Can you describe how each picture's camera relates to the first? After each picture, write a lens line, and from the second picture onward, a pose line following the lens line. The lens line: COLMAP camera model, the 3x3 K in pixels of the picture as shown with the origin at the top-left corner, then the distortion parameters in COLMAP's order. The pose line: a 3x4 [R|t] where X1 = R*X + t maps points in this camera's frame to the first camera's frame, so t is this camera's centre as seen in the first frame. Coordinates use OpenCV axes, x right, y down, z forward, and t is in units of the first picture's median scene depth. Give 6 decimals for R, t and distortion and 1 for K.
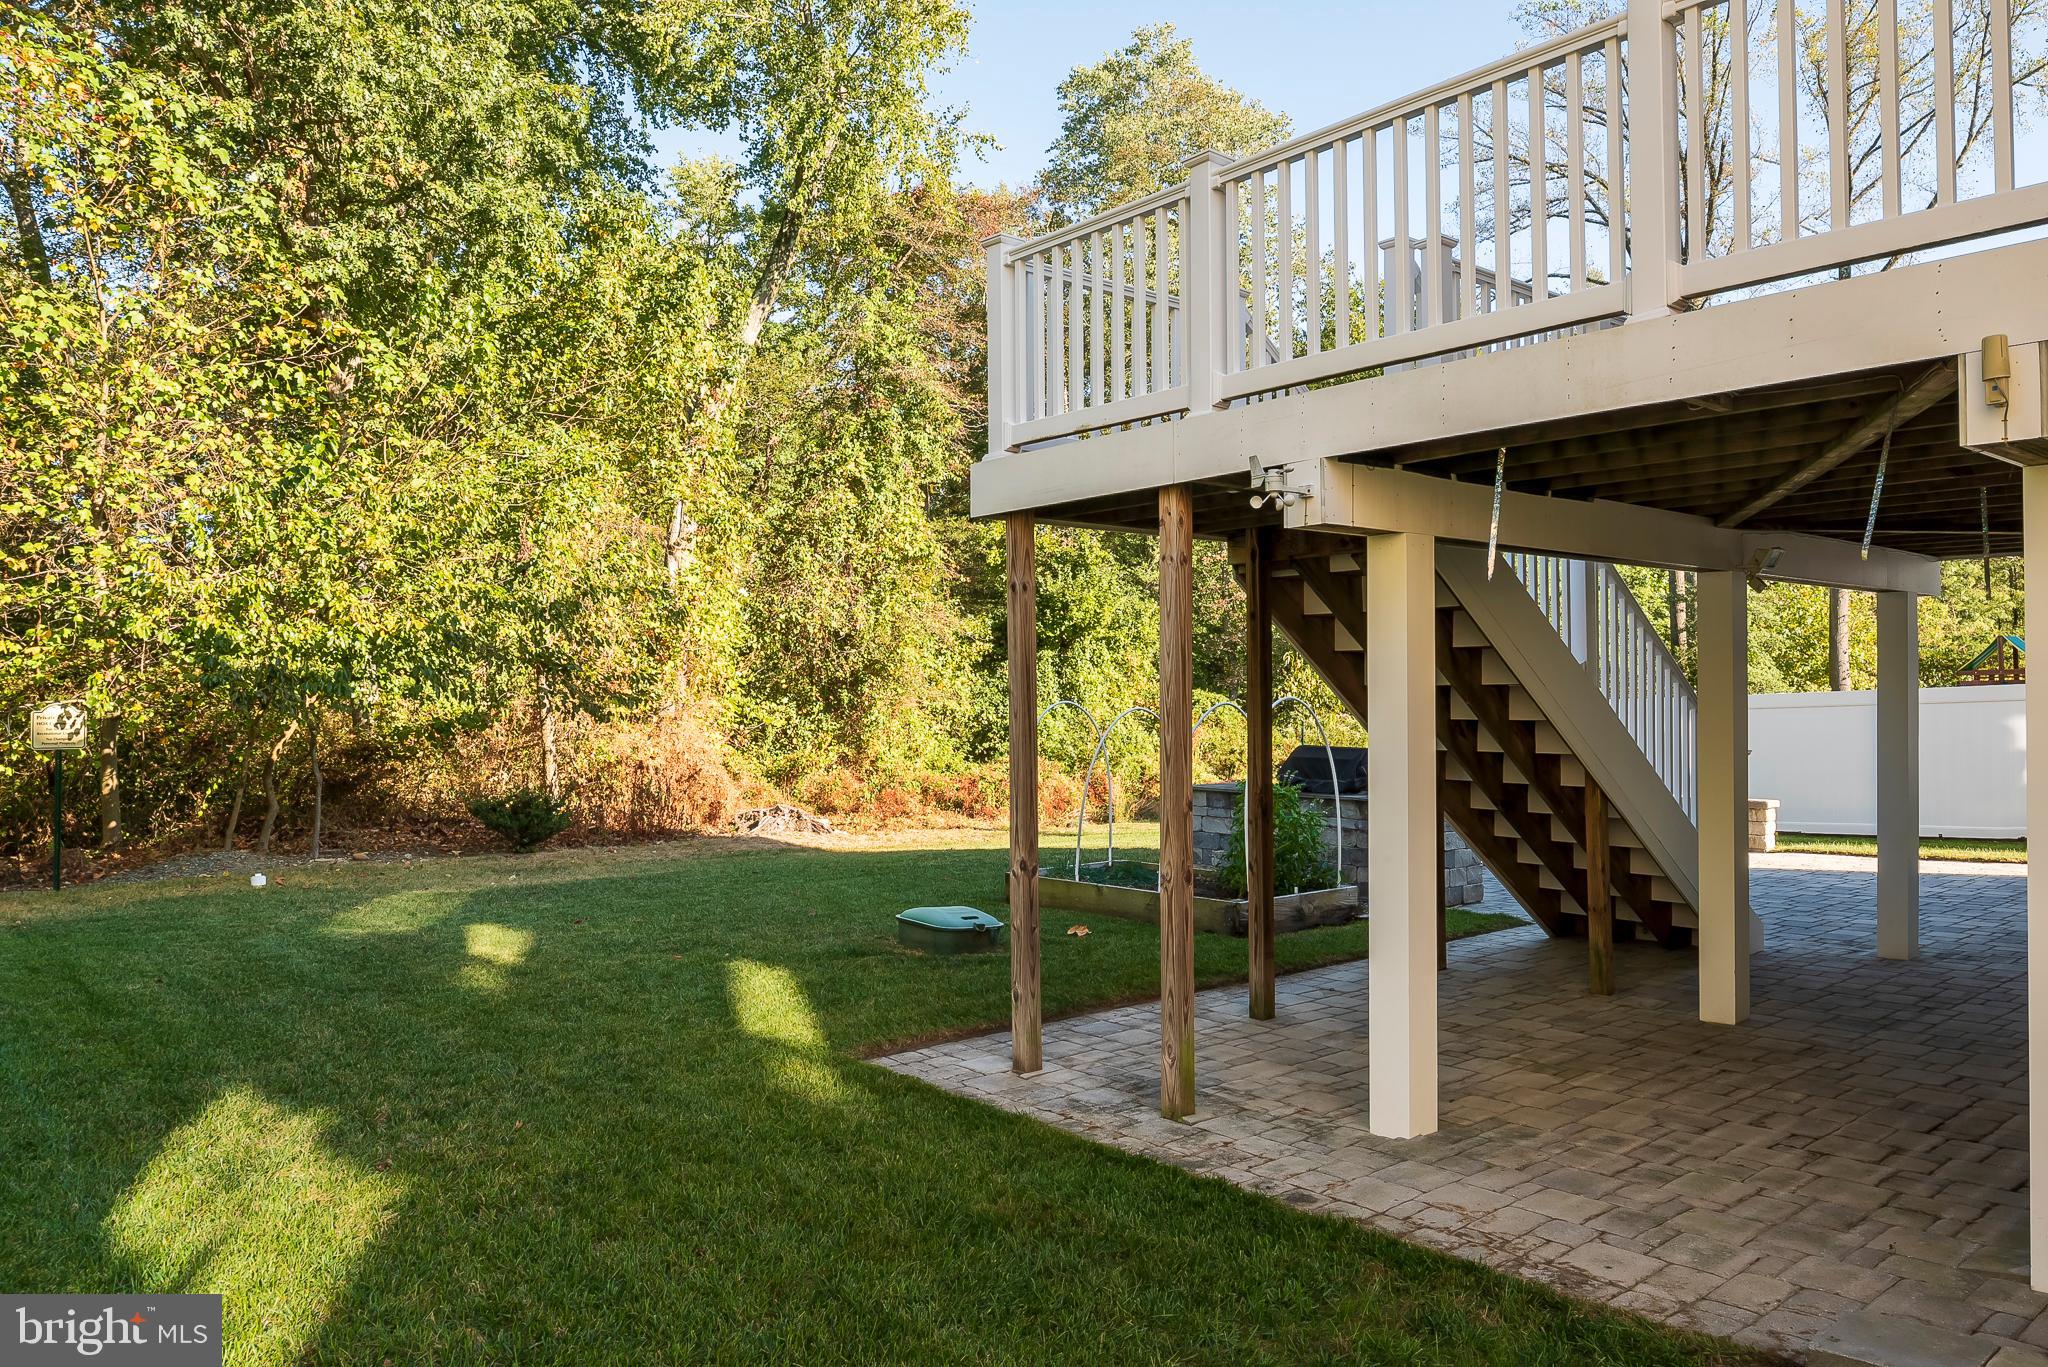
lens RADIAL K [[1422.3, 0, 1025.2], [0, 1422.3, 705.1], [0, 0, 1]] dist [-0.017720, 0.048547]
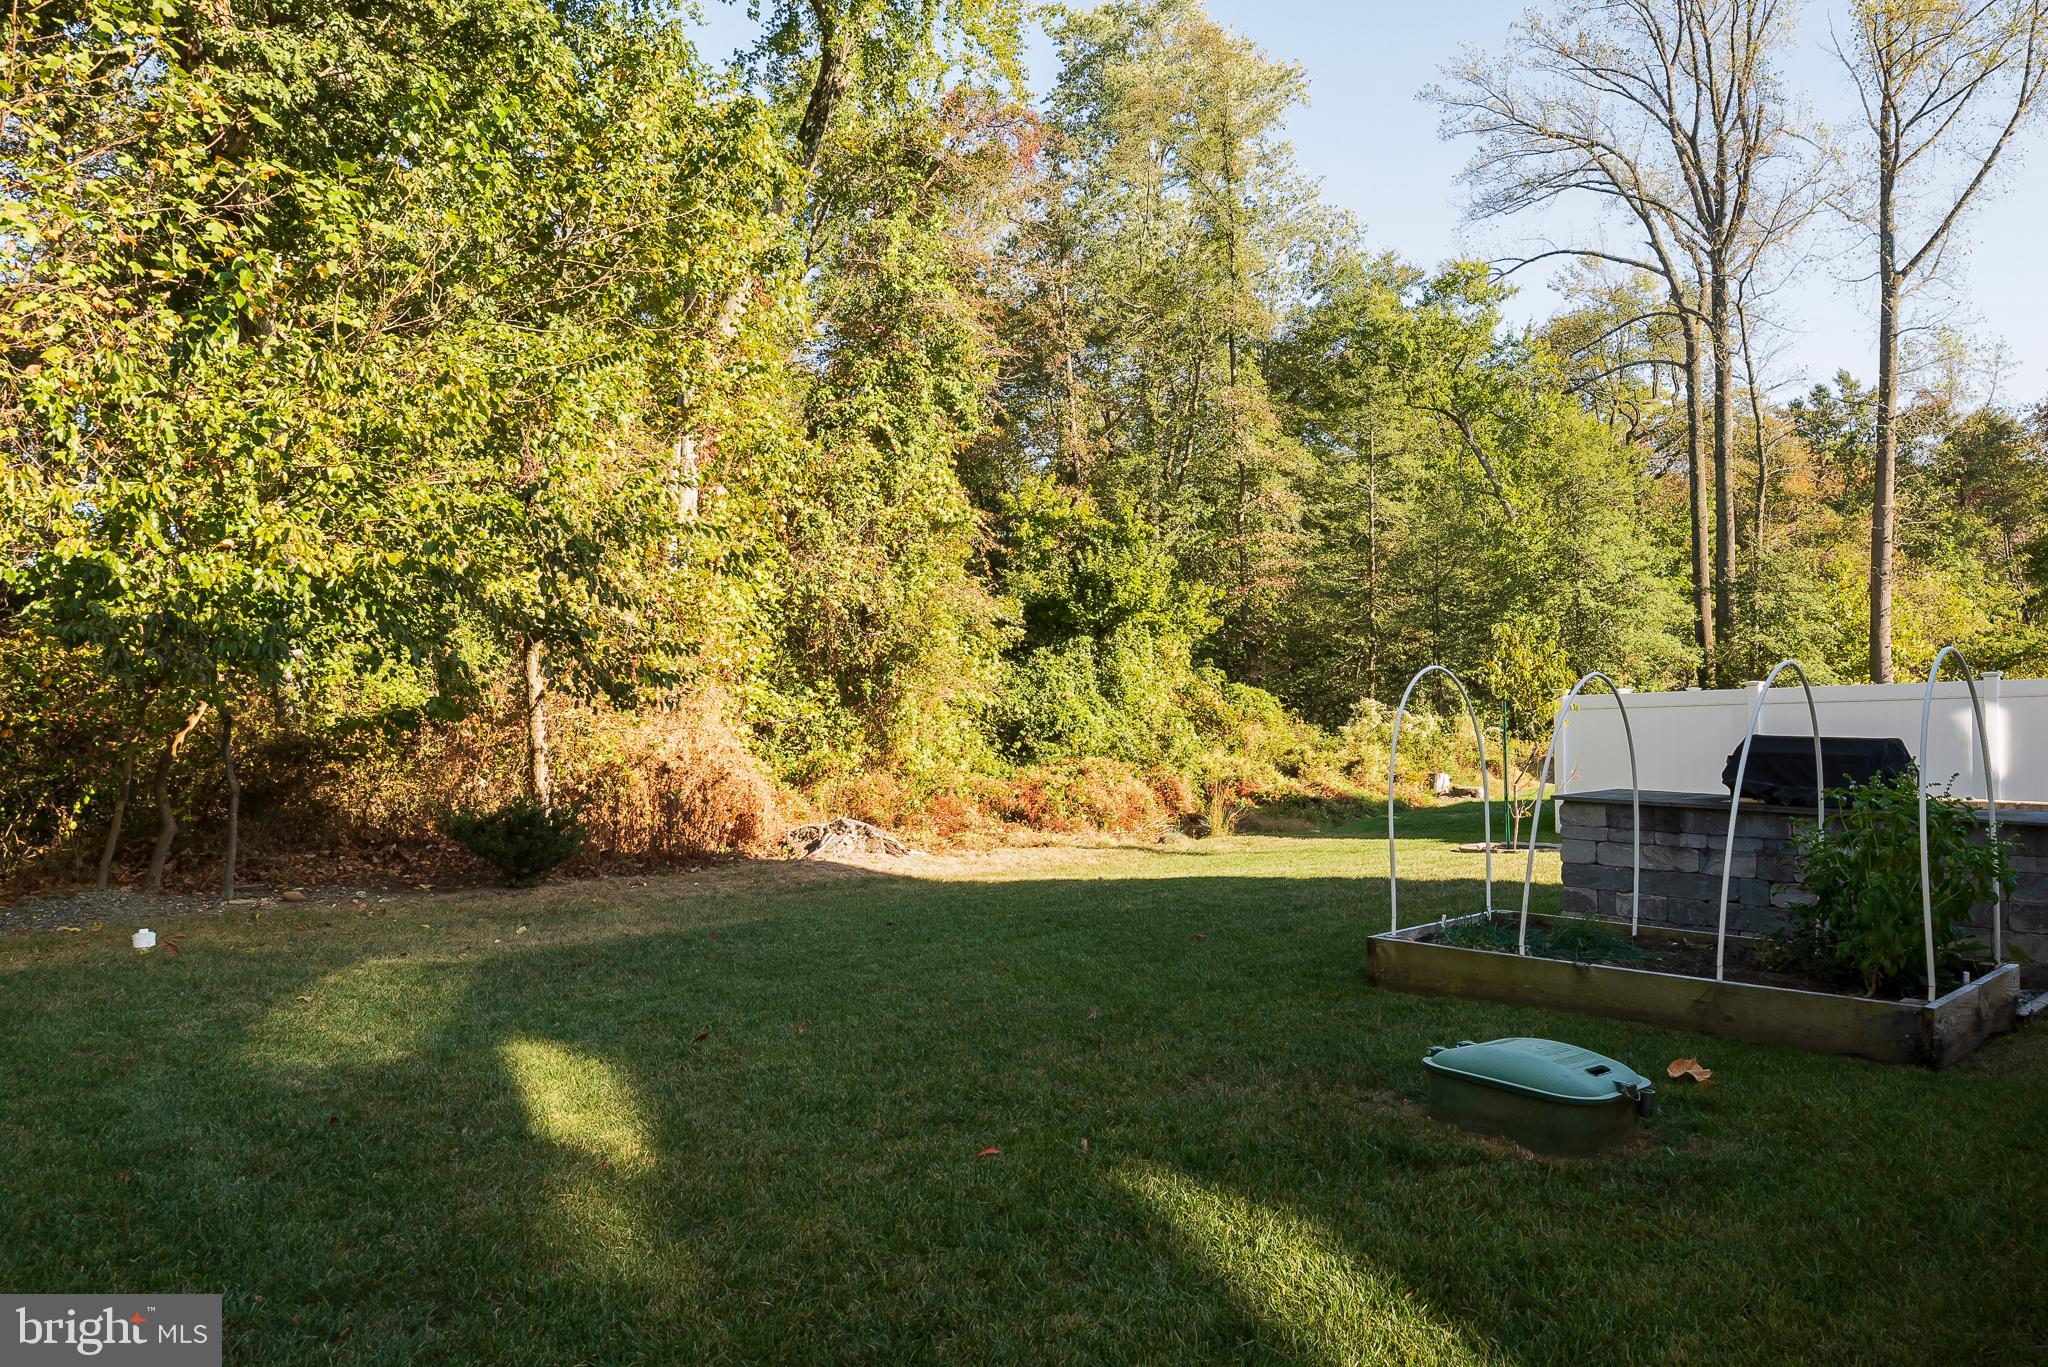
lens RADIAL K [[1449.7, 0, 1024.0], [0, 1449.7, 683.5], [0, 0, 1]] dist [0.003135, 0.003103]
pose [[0.999153, 0.001298, 0.041137, -0.081359], [-0.000612, 0.999861, -0.016678, 0.007455], [-0.041153, 0.016639, 0.999014, 0.157488]]
